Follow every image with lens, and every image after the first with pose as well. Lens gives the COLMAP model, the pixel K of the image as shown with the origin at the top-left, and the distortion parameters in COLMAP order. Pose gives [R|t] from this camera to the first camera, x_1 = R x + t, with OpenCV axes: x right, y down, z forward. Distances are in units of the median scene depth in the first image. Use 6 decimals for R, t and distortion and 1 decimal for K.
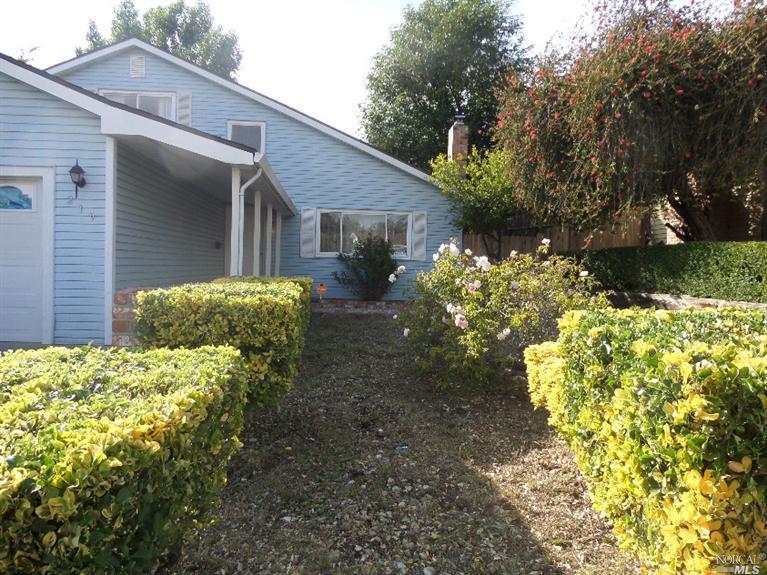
lens RADIAL K [[560.8, 0, 383.5], [0, 560.8, 287.5], [0, 0, 1]] dist [-0.015602, -0.004295]
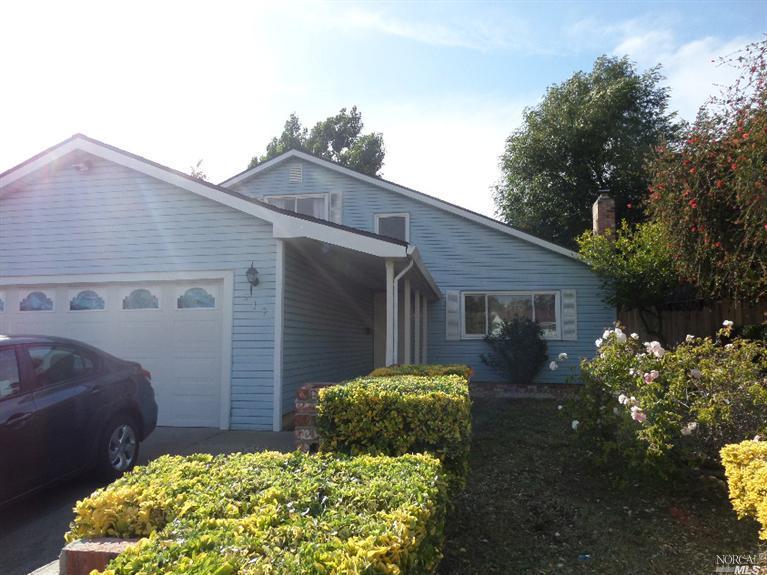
lens RADIAL K [[558.9, 0, 383.5], [0, 558.9, 287.5], [0, 0, 1]] dist [-0.000349, -0.017969]
pose [[0.969369, -0.048670, -0.240737, -0.023109], [0.014445, 0.989770, -0.141937, -0.013902], [0.245182, 0.134112, 0.960156, -0.012546]]
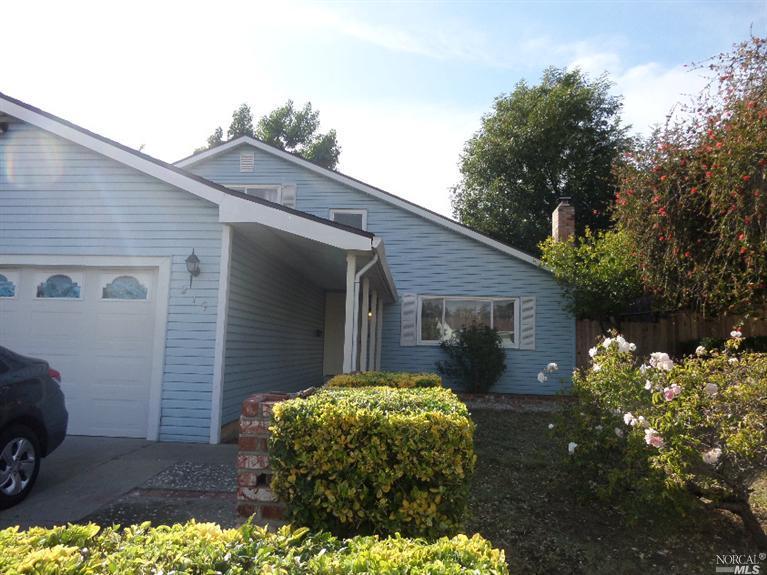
lens RADIAL K [[560.8, 0, 383.5], [0, 560.8, 287.5], [0, 0, 1]] dist [-0.015602, -0.004295]
pose [[0.988986, -0.012226, -0.147501, -0.072482], [-0.010056, 0.988729, -0.149377, -0.017349], [0.147665, 0.149215, 0.977717, 0.093510]]
